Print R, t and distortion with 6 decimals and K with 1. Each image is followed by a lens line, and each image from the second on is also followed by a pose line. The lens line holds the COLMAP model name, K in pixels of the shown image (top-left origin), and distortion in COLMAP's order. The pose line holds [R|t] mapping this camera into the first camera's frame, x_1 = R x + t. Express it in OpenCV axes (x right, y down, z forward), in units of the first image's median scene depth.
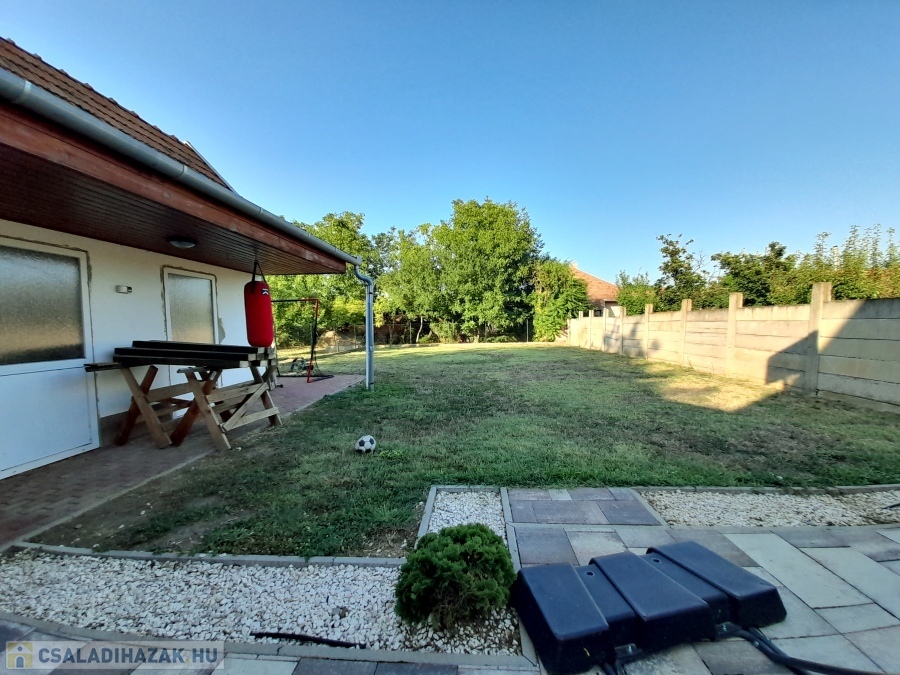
lens RADIAL K [[373.2, 0, 450.0], [0, 373.2, 337.5], [0, 0, 1]] dist [-0.001343, -0.000434]
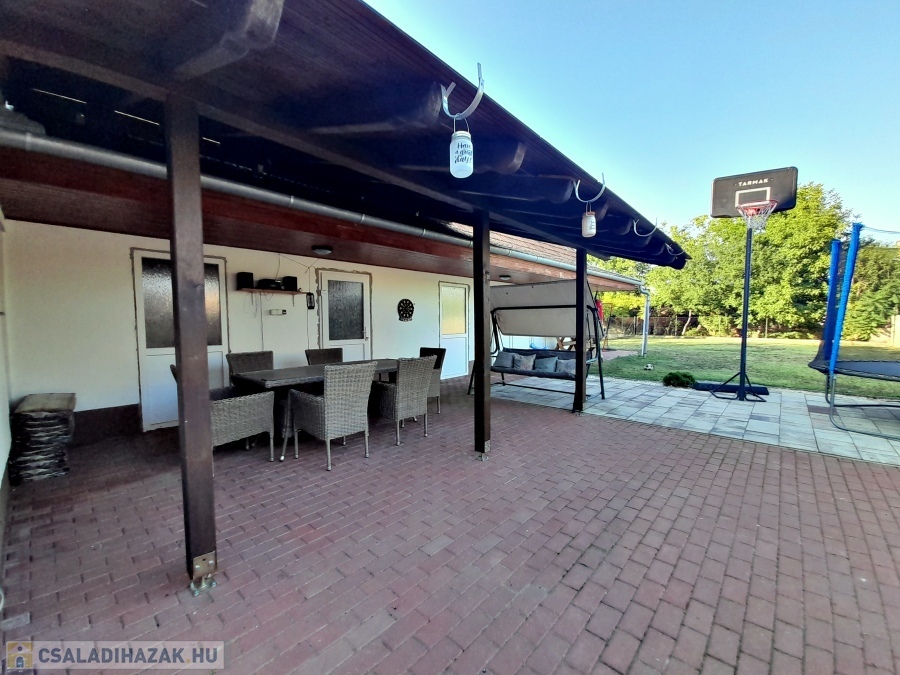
lens RADIAL K [[373.2, 0, 450.0], [0, 373.2, 337.5], [0, 0, 1]] dist [-0.001343, -0.000434]
pose [[0.793232, 0.053453, -0.606568, 0.031248], [-0.037984, 0.998543, 0.038322, 0.005981], [0.607733, -0.007358, 0.794107, -0.250990]]
